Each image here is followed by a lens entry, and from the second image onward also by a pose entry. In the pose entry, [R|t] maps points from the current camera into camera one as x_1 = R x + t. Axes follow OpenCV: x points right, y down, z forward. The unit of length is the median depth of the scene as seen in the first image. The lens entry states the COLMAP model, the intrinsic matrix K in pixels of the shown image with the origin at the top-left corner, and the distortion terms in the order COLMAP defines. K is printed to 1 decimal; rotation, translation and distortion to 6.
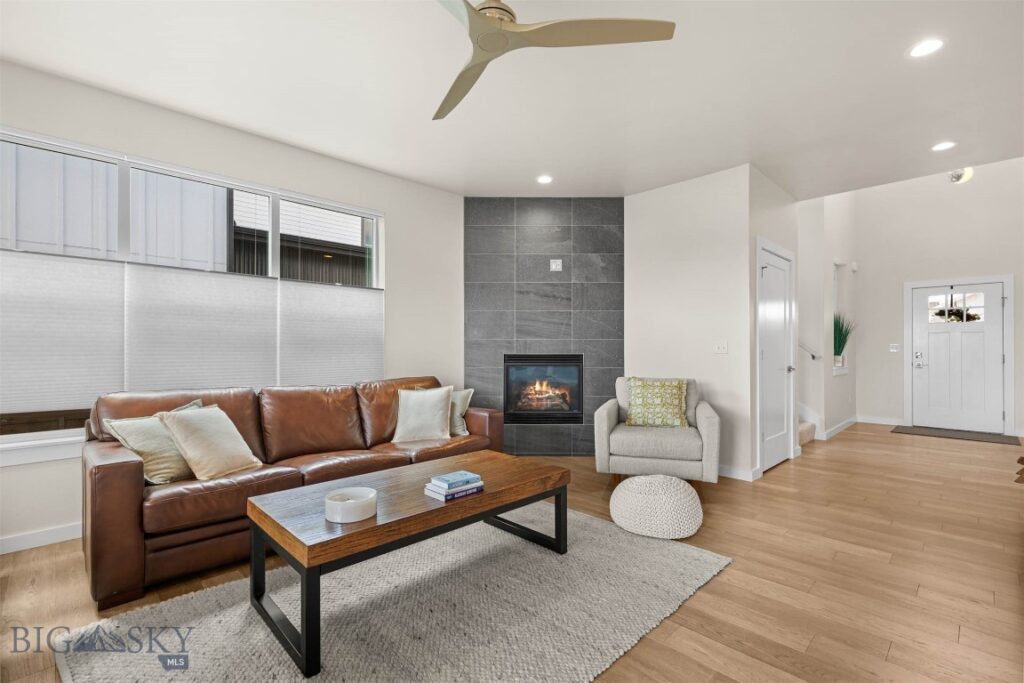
lens RADIAL K [[466.3, 0, 512.0], [0, 466.3, 341.5], [0, 0, 1]] dist [0.039463, 0.000063]
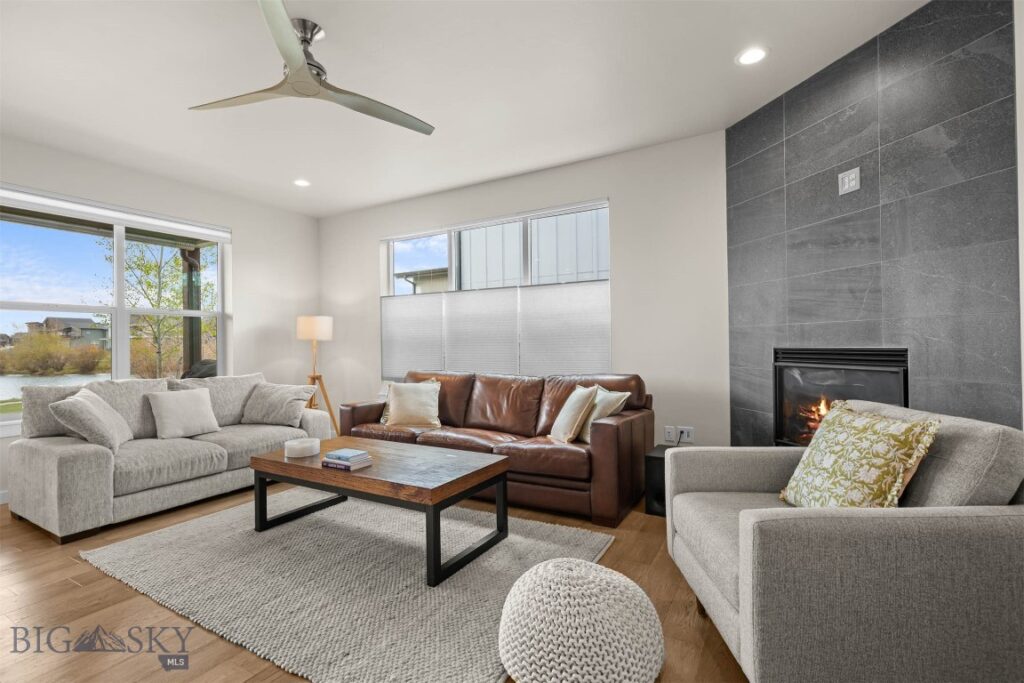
lens RADIAL K [[469.2, 0, 512.0], [0, 469.2, 341.5], [0, 0, 1]] dist [0.001314, -0.000058]
pose [[0.269736, -0.009395, -0.962888, 0.503609], [0.025445, 0.999673, -0.002625, 0.010454], [0.962598, -0.023793, 0.269887, 0.483619]]
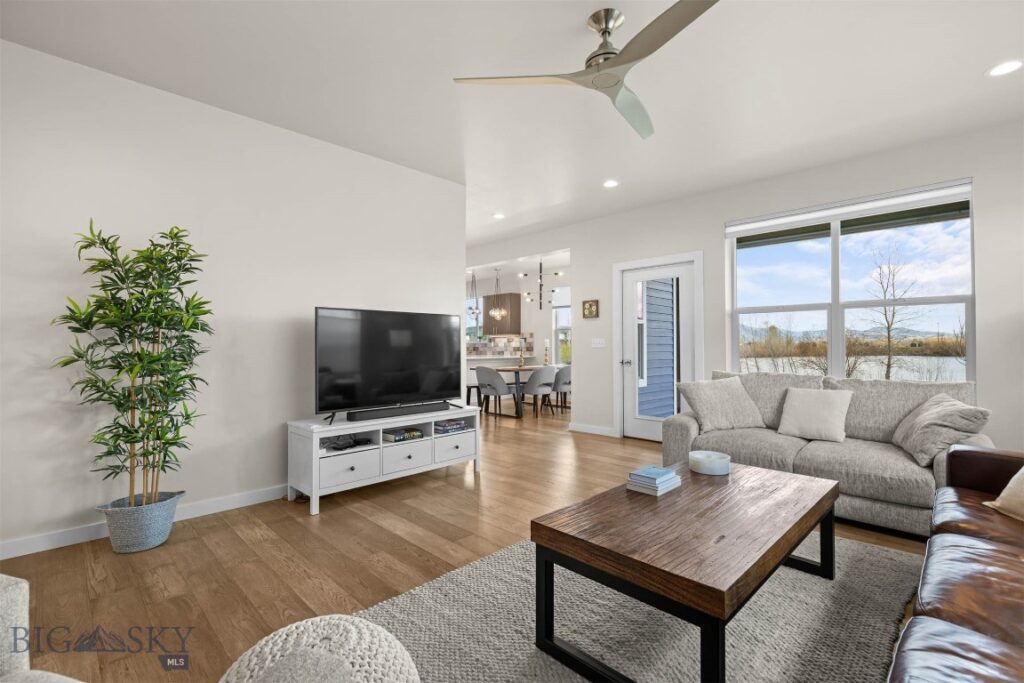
lens RADIAL K [[457.0, 0, 512.0], [0, 457.0, 341.5], [0, 0, 1]] dist [0.005370, 0.000011]
pose [[-0.999926, 0.000019, -0.012157, 0.083613], [0.000272, 0.999783, -0.020838, 0.016251], [0.012154, -0.020840, -0.999709, 0.871052]]
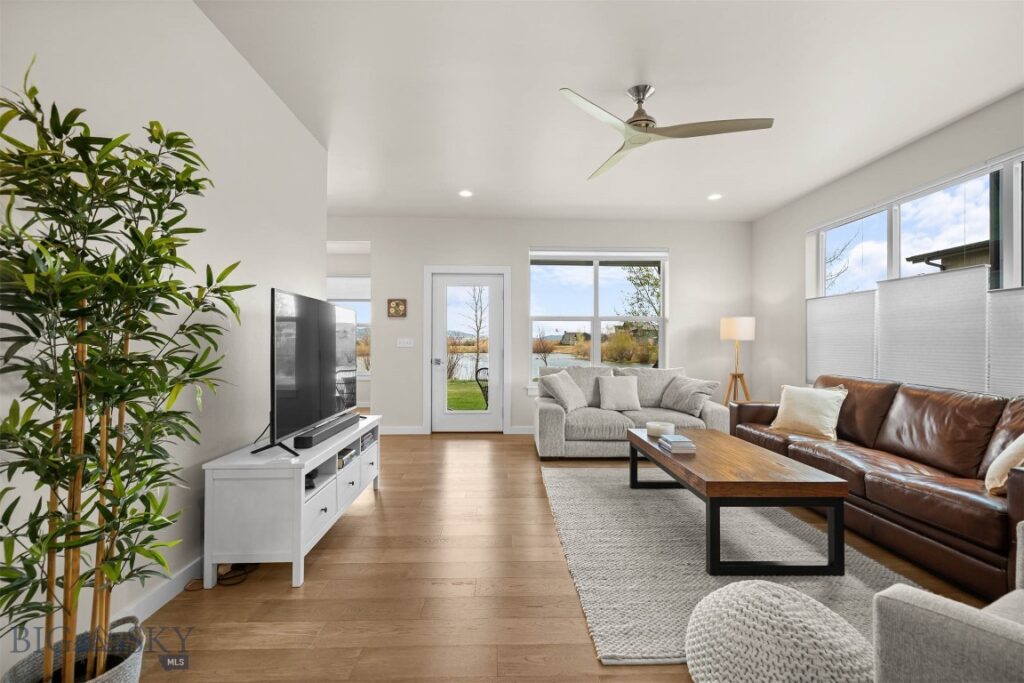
lens RADIAL K [[457.0, 0, 512.0], [0, 457.0, 341.5], [0, 0, 1]] dist [0.005370, 0.000011]
pose [[-0.680842, -0.009458, -0.732370, 0.525832], [0.003829, 0.999857, -0.016472, 0.012866], [0.732421, -0.014019, -0.680708, 0.693387]]
